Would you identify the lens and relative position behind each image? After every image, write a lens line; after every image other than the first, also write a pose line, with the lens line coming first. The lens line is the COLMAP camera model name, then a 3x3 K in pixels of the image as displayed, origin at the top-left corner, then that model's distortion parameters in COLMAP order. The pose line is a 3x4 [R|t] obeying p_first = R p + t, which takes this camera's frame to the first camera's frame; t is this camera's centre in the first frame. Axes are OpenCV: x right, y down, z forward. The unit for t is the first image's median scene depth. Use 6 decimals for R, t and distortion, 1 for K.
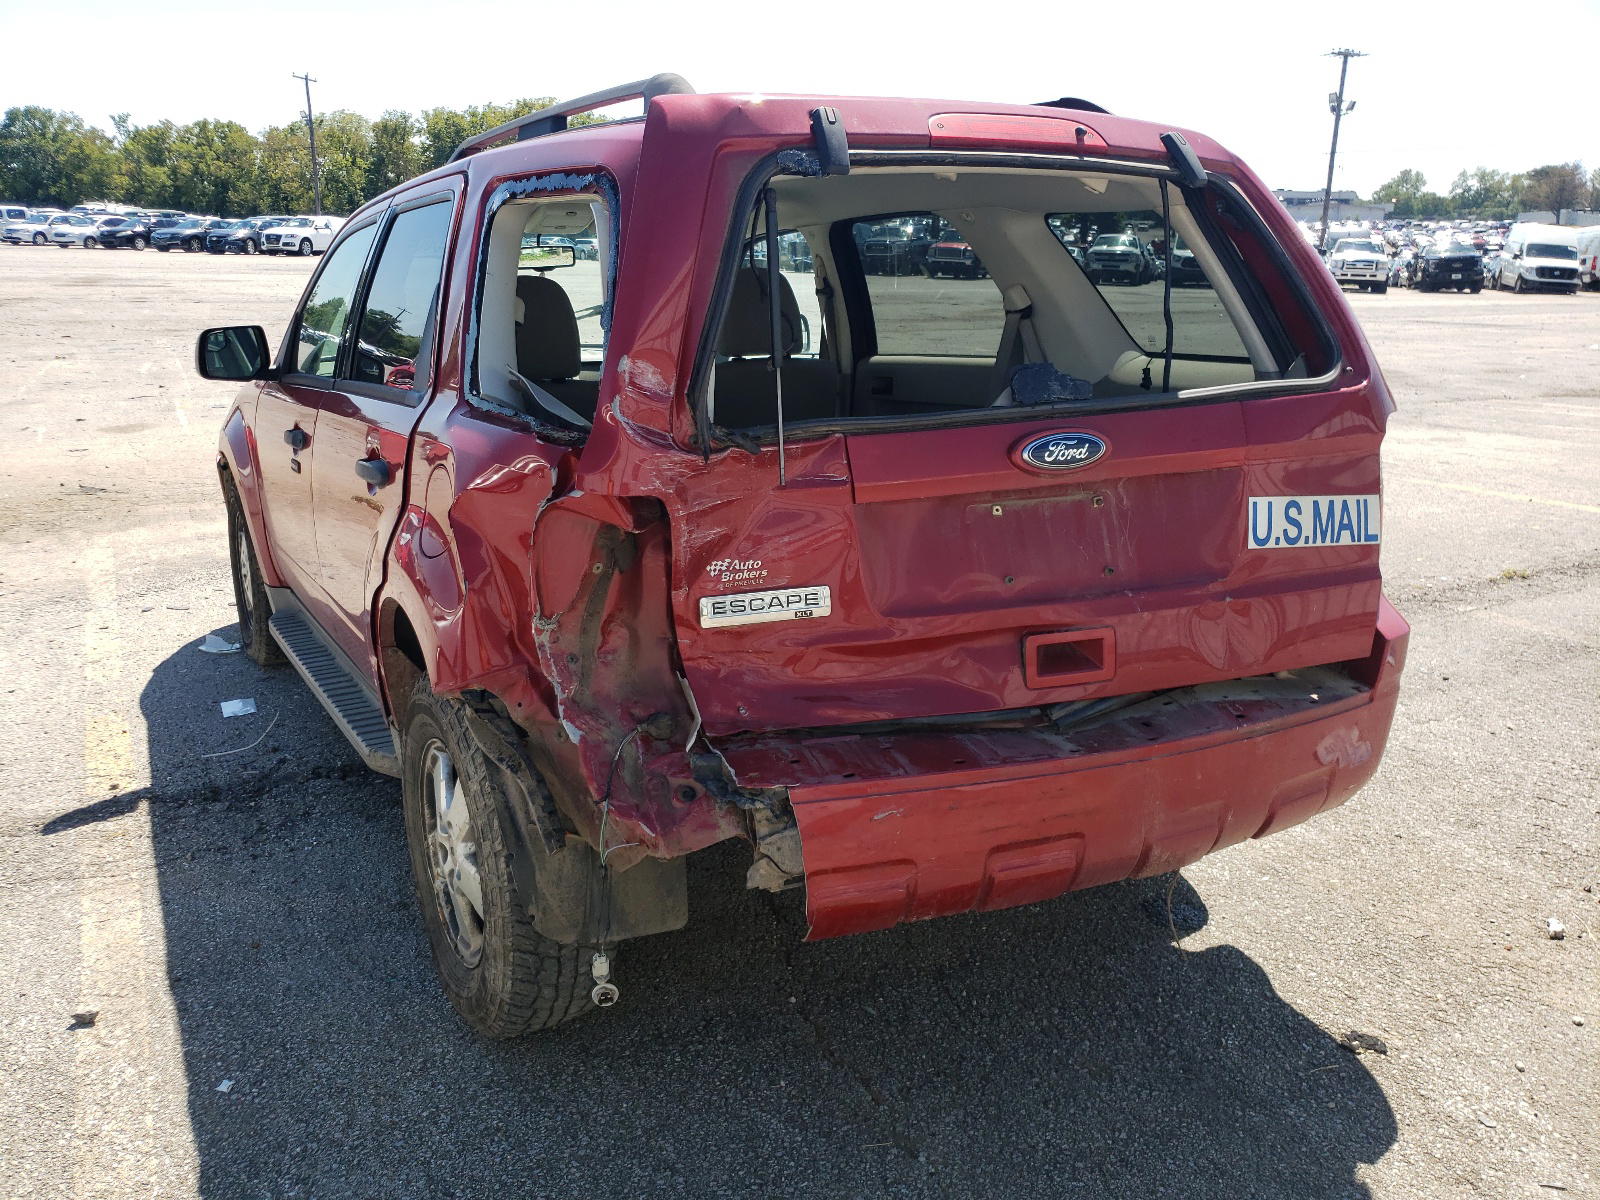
lens RADIAL K [[1211.0, 0, 802.8], [0, 1211.0, 582.3], [0, 0, 1]] dist [0.096002, -0.142131]
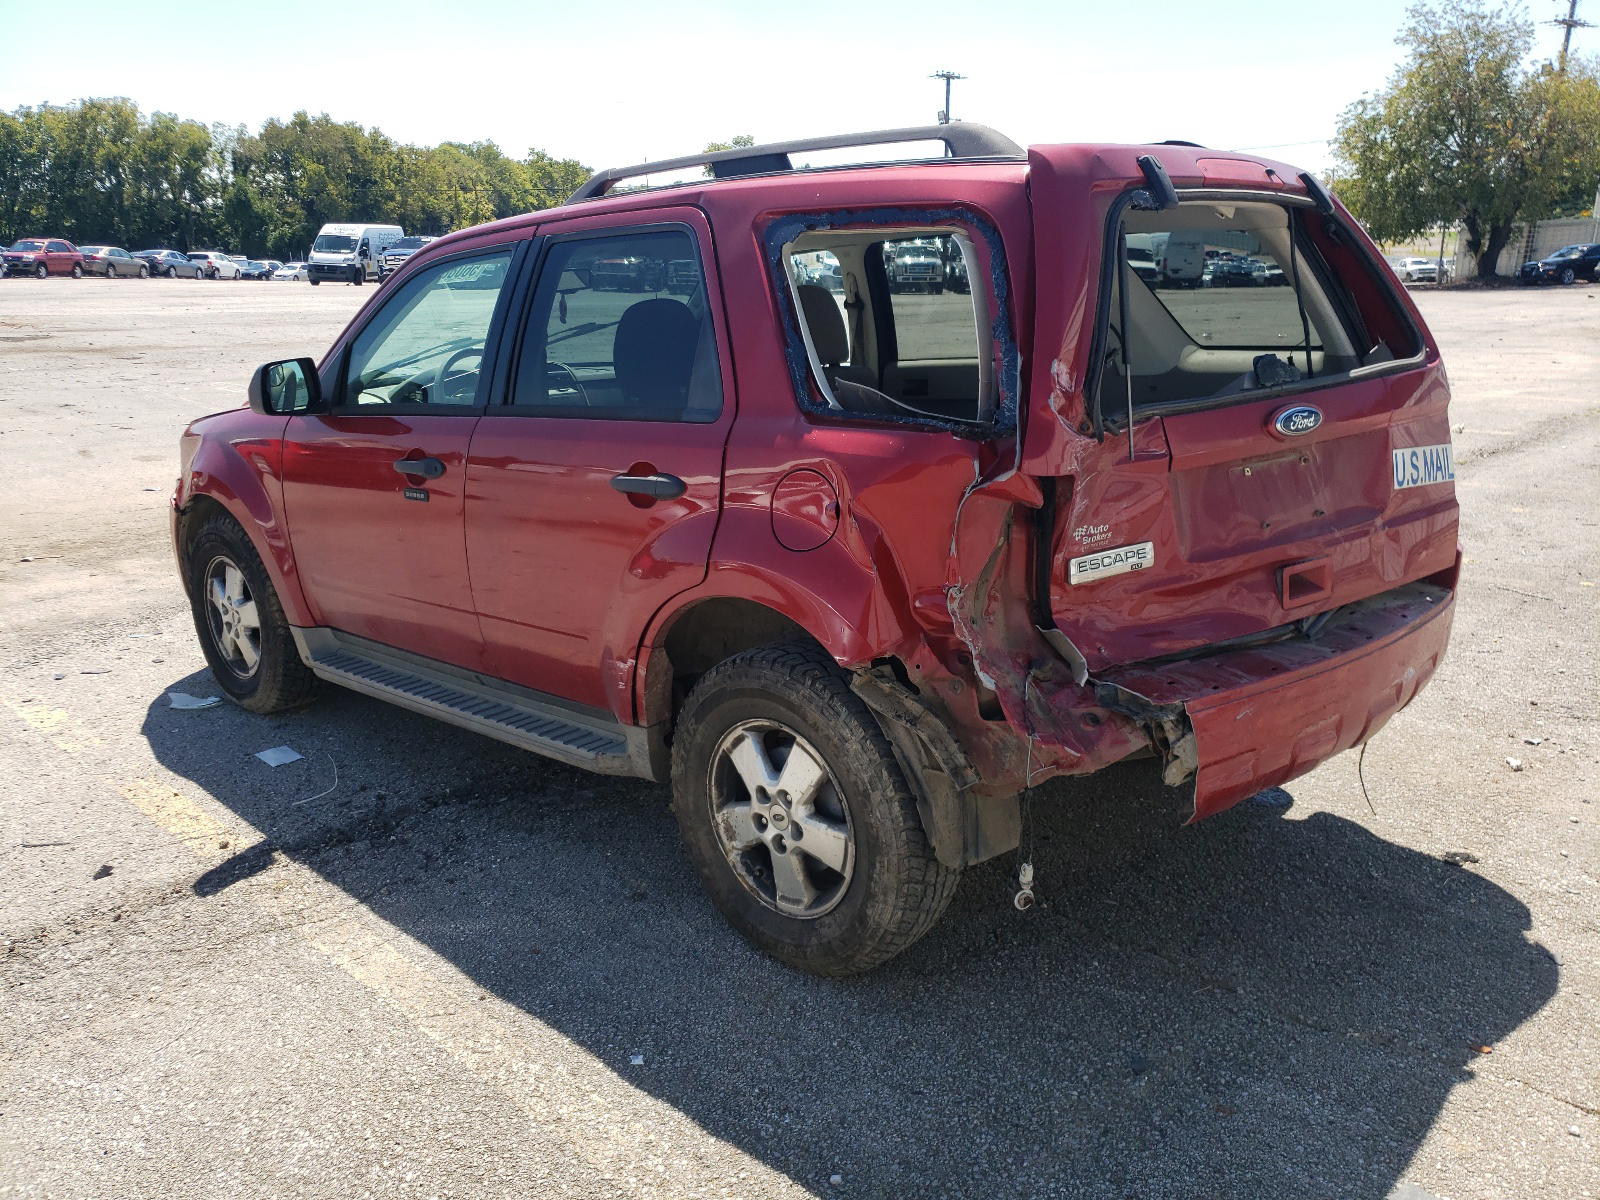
lens RADIAL K [[1214.8, 0, 800.0], [0, 1214.8, 600.0], [0, 0, 1]] dist [0.006932, -0.000201]
pose [[0.956782, -0.099256, 0.273344, -0.649712], [0.098038, 0.995017, 0.018148, 0.004572], [-0.273783, 0.009434, 0.961745, -0.081574]]
